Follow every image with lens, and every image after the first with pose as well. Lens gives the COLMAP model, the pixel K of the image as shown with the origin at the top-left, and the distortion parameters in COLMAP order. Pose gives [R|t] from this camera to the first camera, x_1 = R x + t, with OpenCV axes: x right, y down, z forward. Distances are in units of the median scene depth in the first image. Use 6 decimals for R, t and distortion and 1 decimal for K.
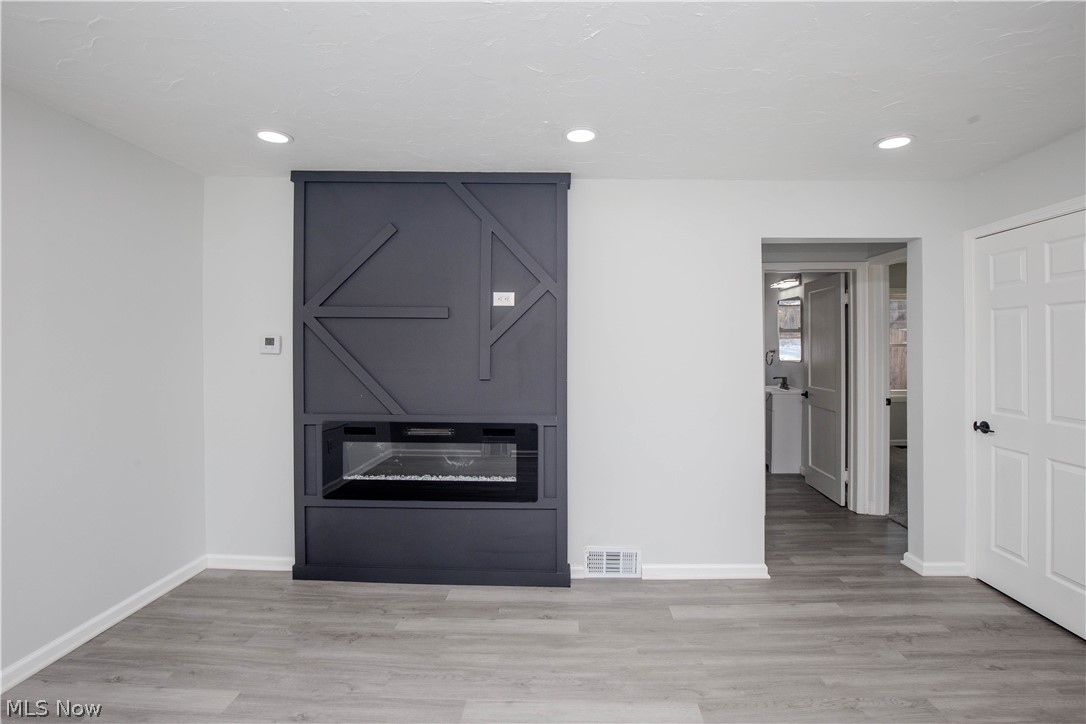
lens RADIAL K [[514.3, 0, 562.8], [0, 514.3, 346.5], [0, 0, 1]] dist [-0.028955, 0.001493]
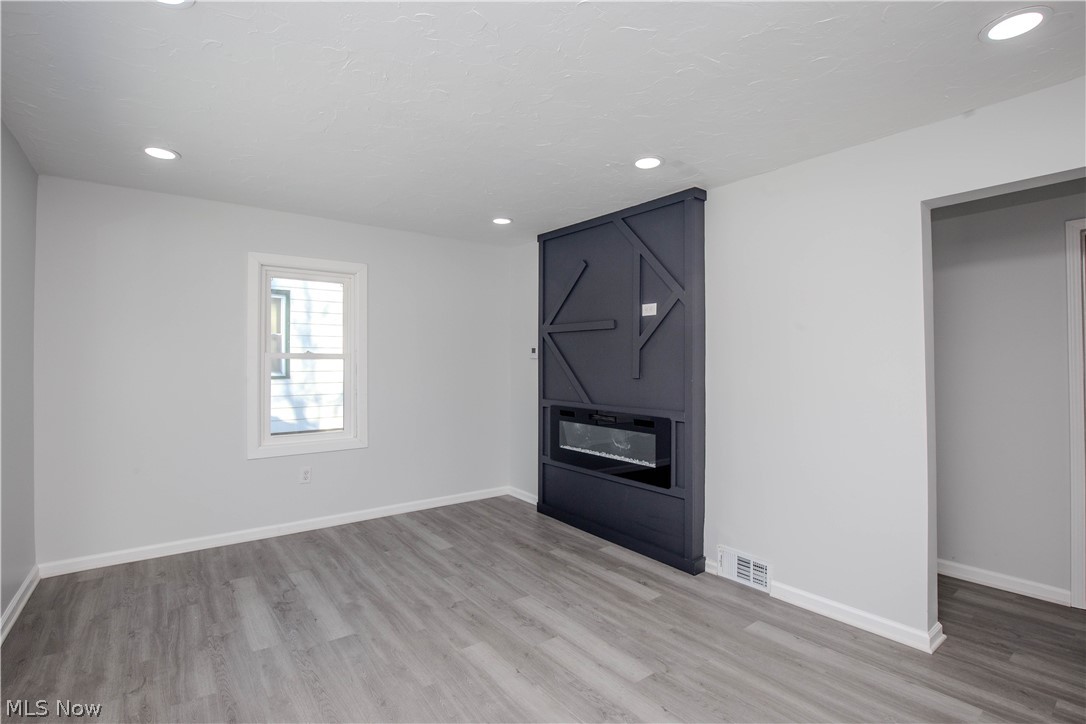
lens RADIAL K [[511.6, 0, 543.0], [0, 511.6, 362.0], [0, 0, 1]] dist [-0.025763, 0.000809]
pose [[0.614413, -0.003144, -0.788978, 0.655950], [-0.006922, 0.999932, -0.009376, 0.039324], [0.788954, 0.011222, 0.614350, 0.098871]]
